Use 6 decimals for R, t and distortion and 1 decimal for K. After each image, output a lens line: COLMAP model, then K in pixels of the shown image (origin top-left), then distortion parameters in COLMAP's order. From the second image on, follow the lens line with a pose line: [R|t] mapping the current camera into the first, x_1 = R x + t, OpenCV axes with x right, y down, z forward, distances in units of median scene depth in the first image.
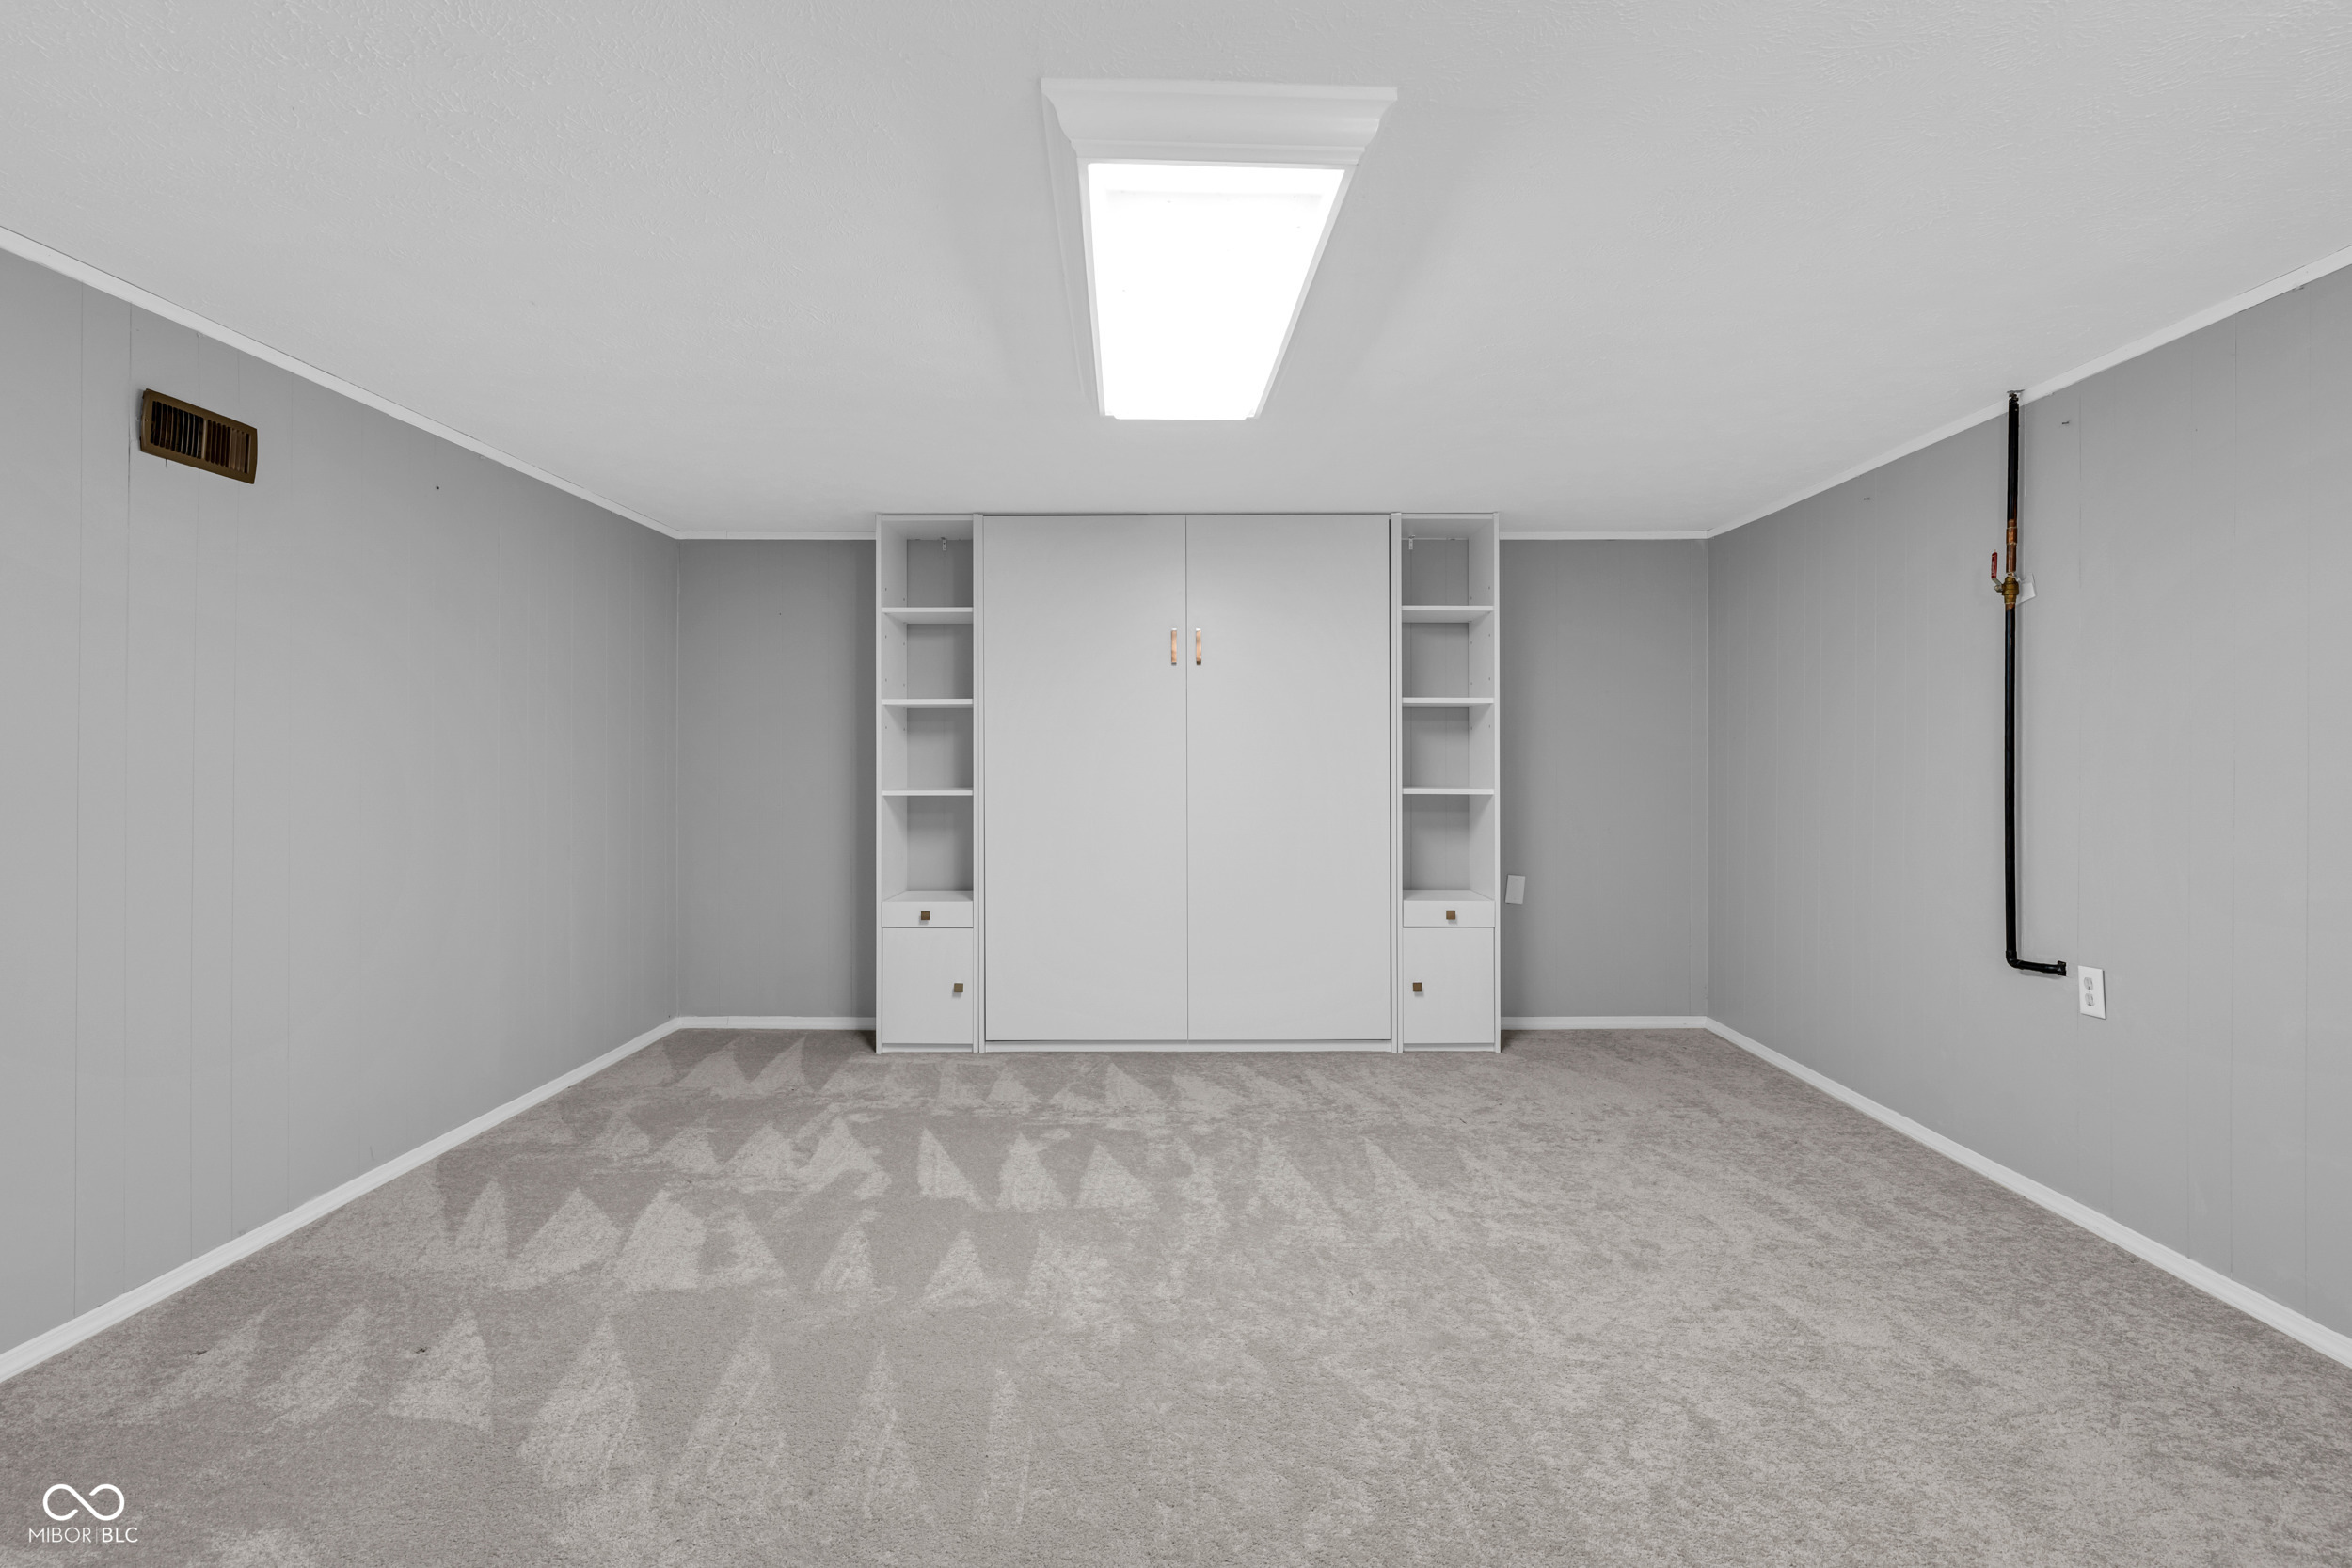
lens RADIAL K [[1084.4, 0, 1173.4], [0, 1084.4, 752.9], [0, 0, 1]] dist [-0.001590, 0.001128]
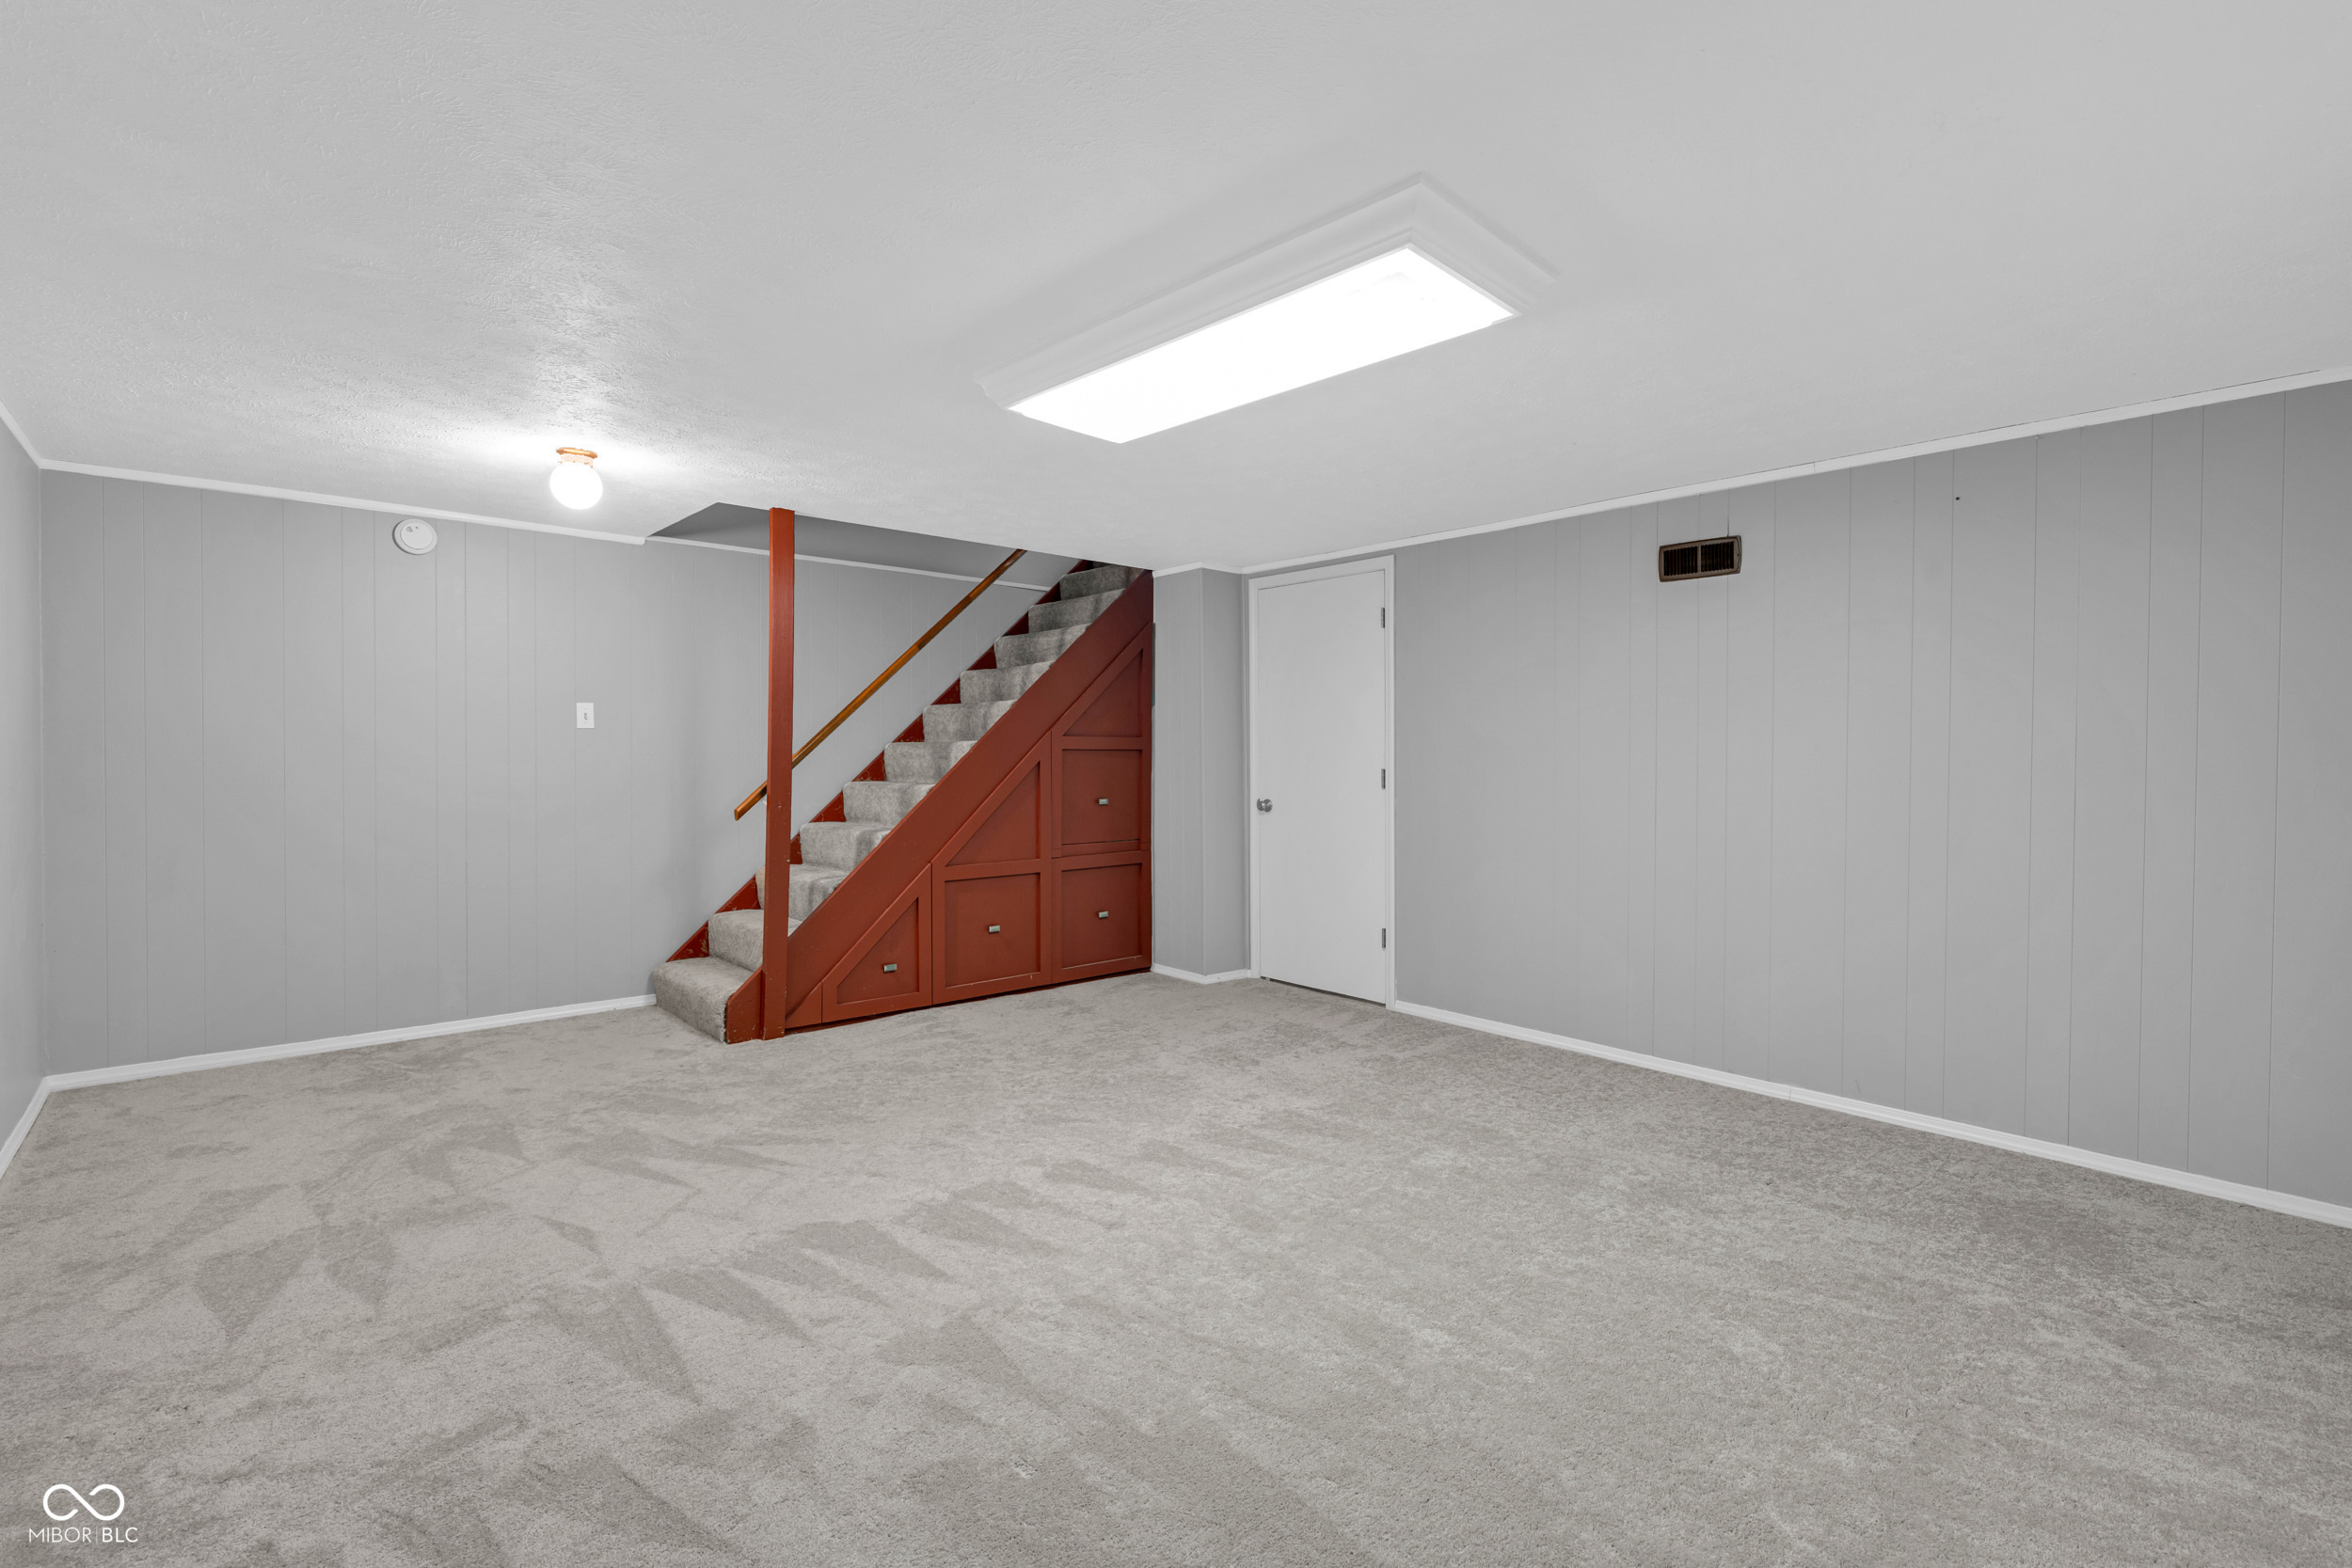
lens RADIAL K [[1084.4, 0, 1173.4], [0, 1084.4, 752.9], [0, 0, 1]] dist [-0.001590, 0.001128]
pose [[-0.752375, -0.006233, -0.658705, 0.574132], [-0.001278, 0.999967, -0.008003, 0.009770], [0.658733, -0.005179, -0.752359, 1.291506]]
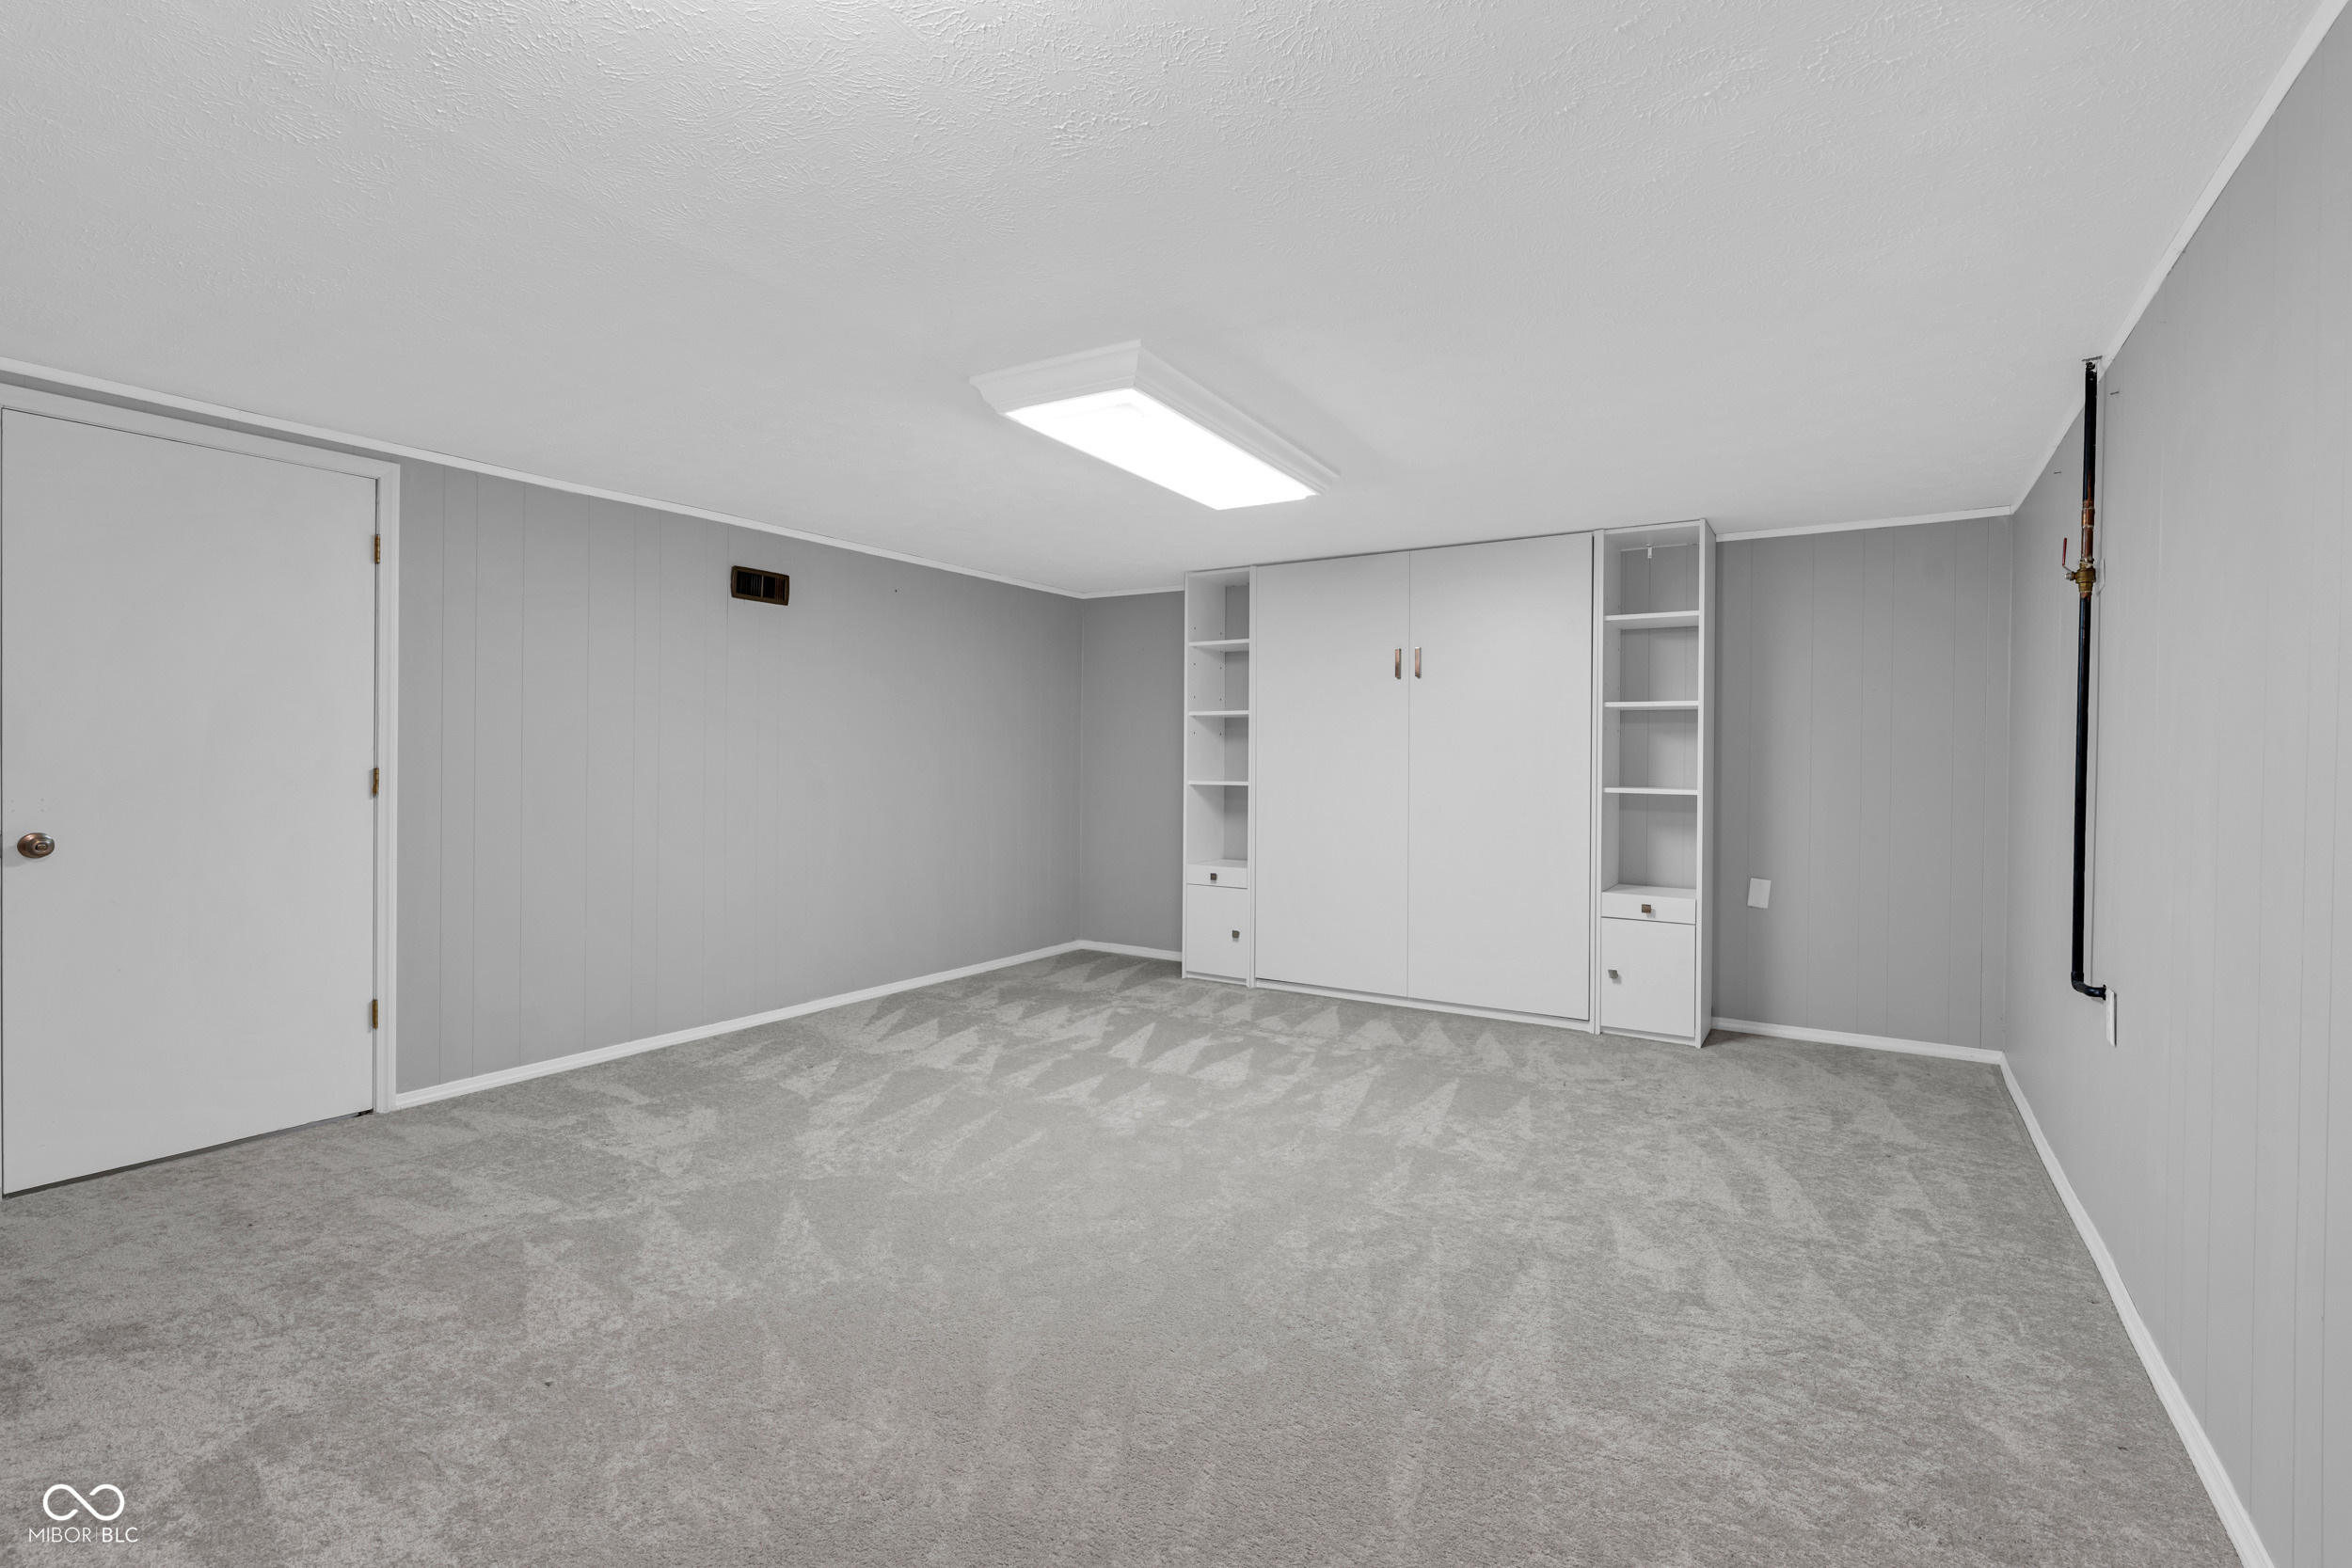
lens RADIAL K [[1084.4, 0, 1173.4], [0, 1084.4, 752.9], [0, 0, 1]] dist [-0.001590, 0.001128]
pose [[0.842724, 0.004220, -0.538330, 0.567707], [-0.004603, 0.999989, 0.000634, 0.000392], [0.538327, 0.001944, 0.842734, -0.167898]]
